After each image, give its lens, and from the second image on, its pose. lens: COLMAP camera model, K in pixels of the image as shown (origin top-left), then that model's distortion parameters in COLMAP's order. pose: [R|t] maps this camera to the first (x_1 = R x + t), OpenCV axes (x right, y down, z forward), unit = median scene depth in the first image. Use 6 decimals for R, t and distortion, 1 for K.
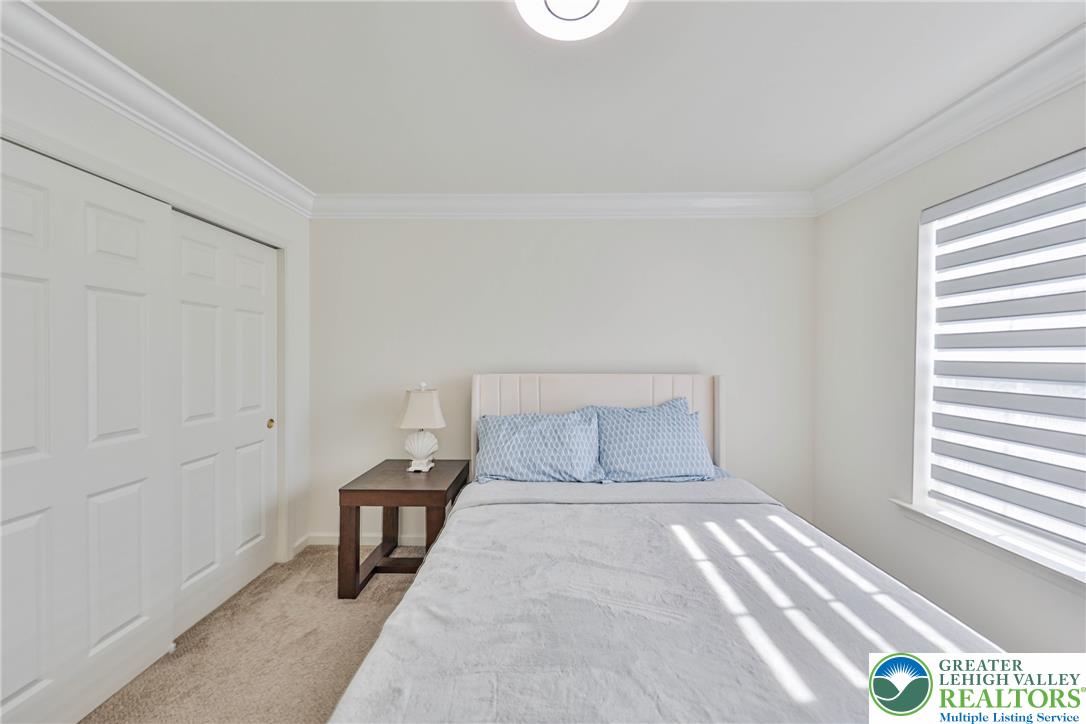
lens RADIAL K [[376.1, 0, 548.4], [0, 376.1, 359.4], [0, 0, 1]] dist [0.004639, -0.001492]
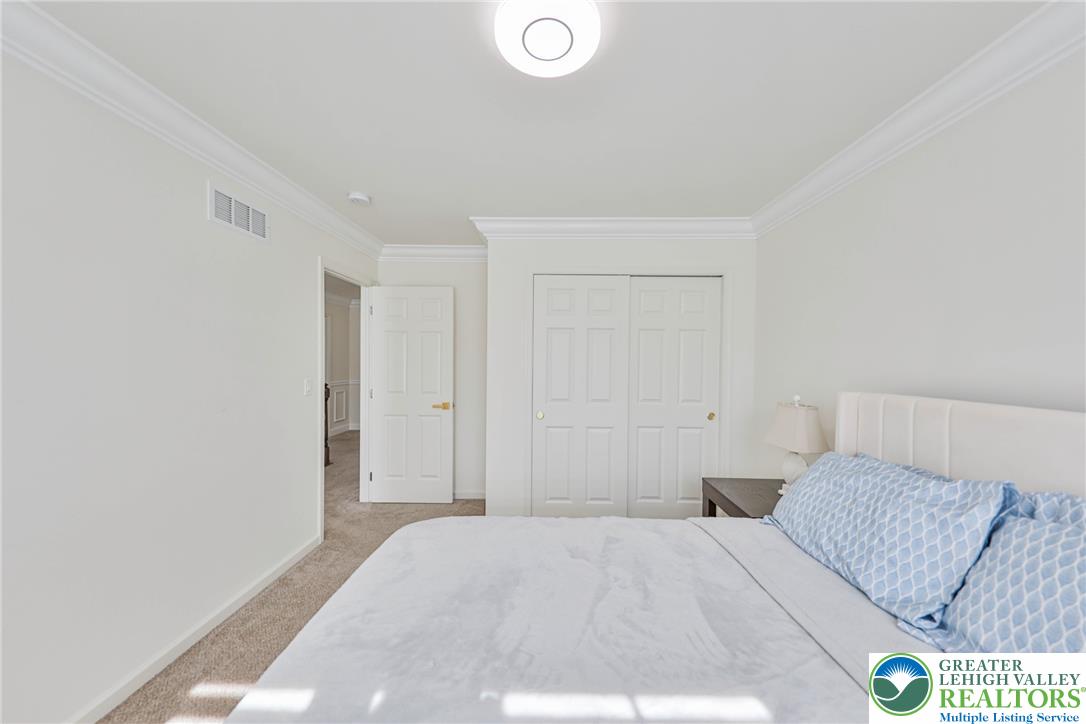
lens RADIAL K [[376.1, 0, 548.4], [0, 376.1, 359.6], [0, 0, 1]] dist [0.004639, -0.001492]
pose [[0.011029, 0.000294, -0.999939, 0.597714], [-0.022796, 0.999740, 0.000043, -0.008800], [0.999679, 0.022794, 0.011033, 0.501652]]
